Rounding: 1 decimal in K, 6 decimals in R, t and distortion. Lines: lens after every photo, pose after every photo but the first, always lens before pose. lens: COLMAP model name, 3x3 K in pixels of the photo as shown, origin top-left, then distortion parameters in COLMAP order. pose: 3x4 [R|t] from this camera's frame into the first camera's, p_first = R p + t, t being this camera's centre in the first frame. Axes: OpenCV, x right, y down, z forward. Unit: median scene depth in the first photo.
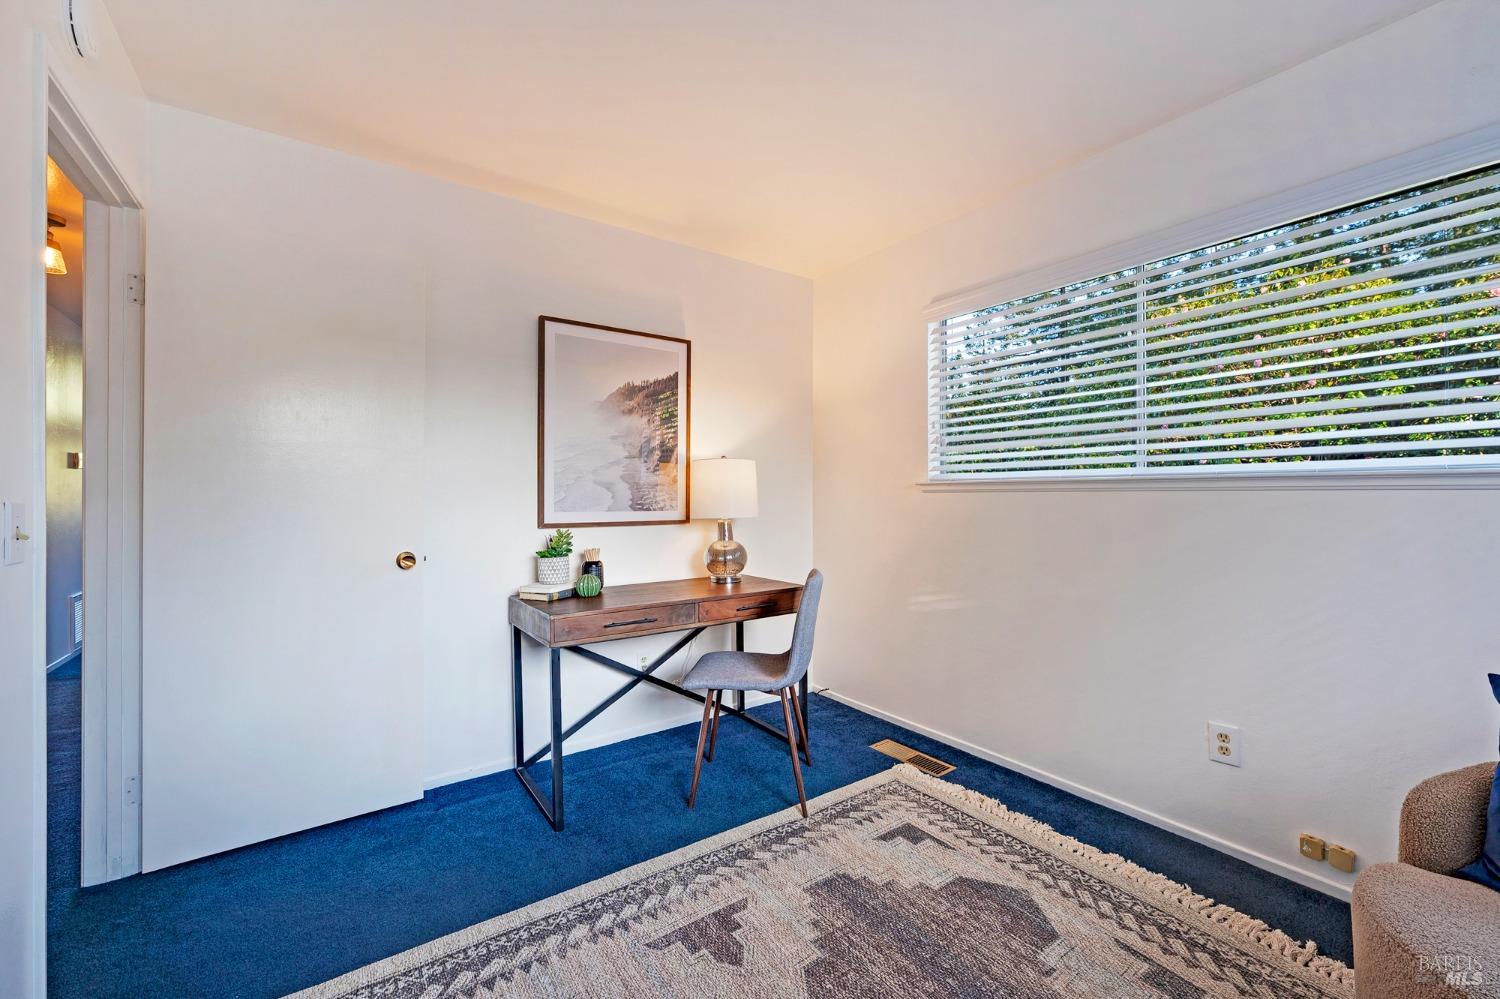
lens RADIAL K [[599.9, 0, 748.0], [0, 599.9, 491.2], [0, 0, 1]] dist [-0.005839, 0.000304]
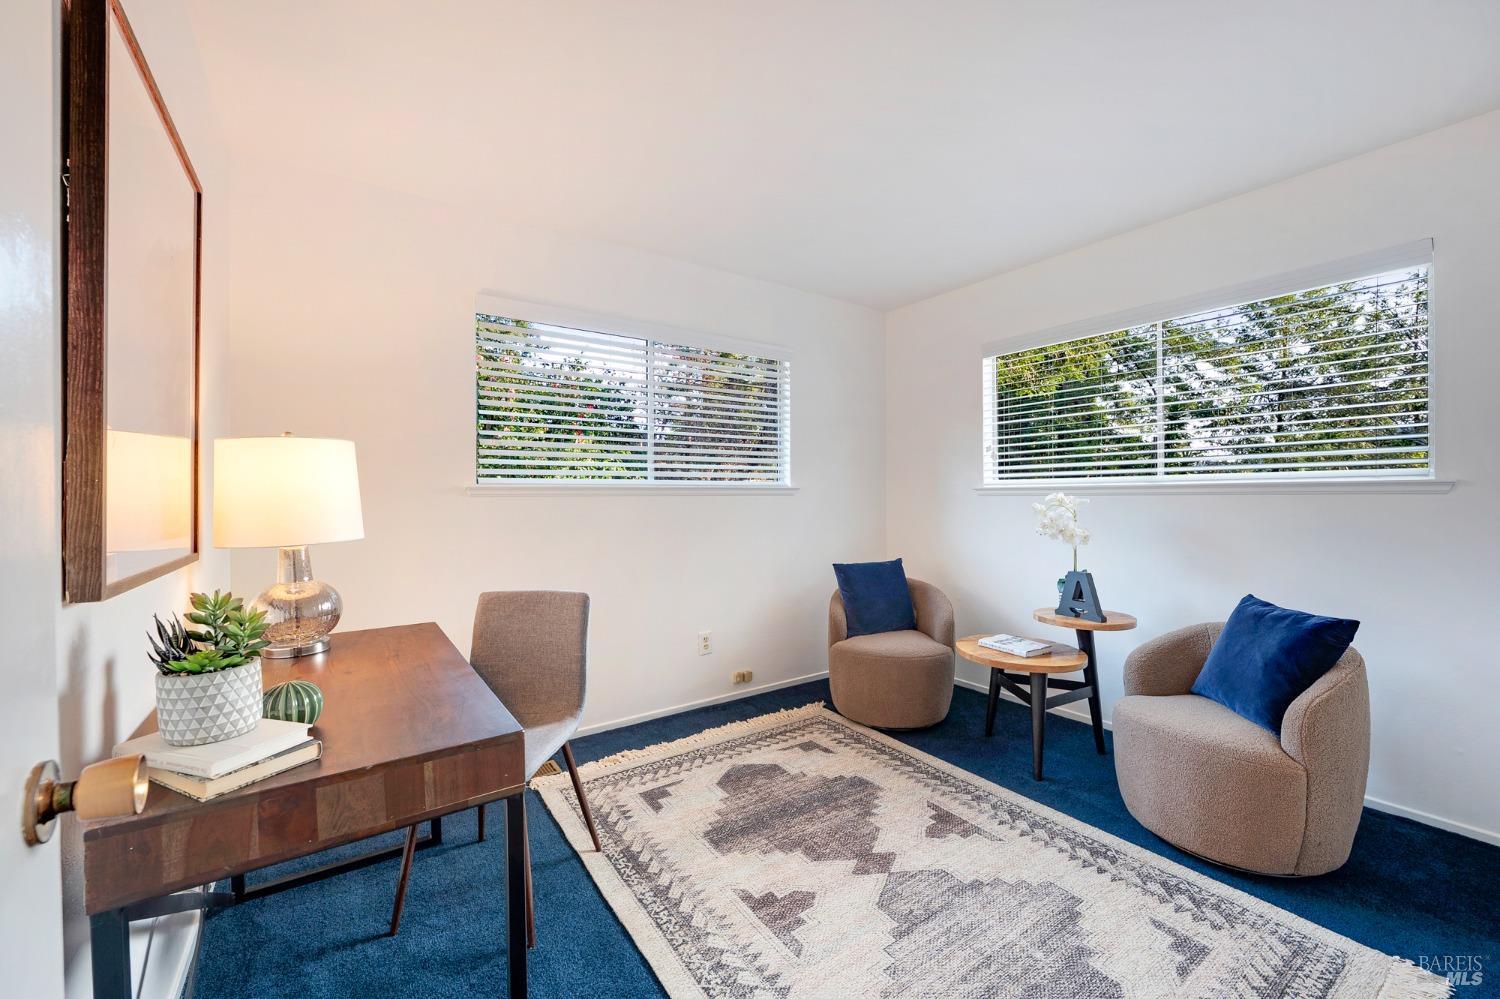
lens RADIAL K [[599.9, 0, 748.4], [0, 599.9, 499.4], [0, 0, 1]] dist [-0.005839, 0.000304]
pose [[0.009562, -0.007579, 0.999926, -0.938067], [0.002034, 0.999969, 0.007560, -0.002893], [-0.999952, 0.001962, 0.009577, 0.871670]]
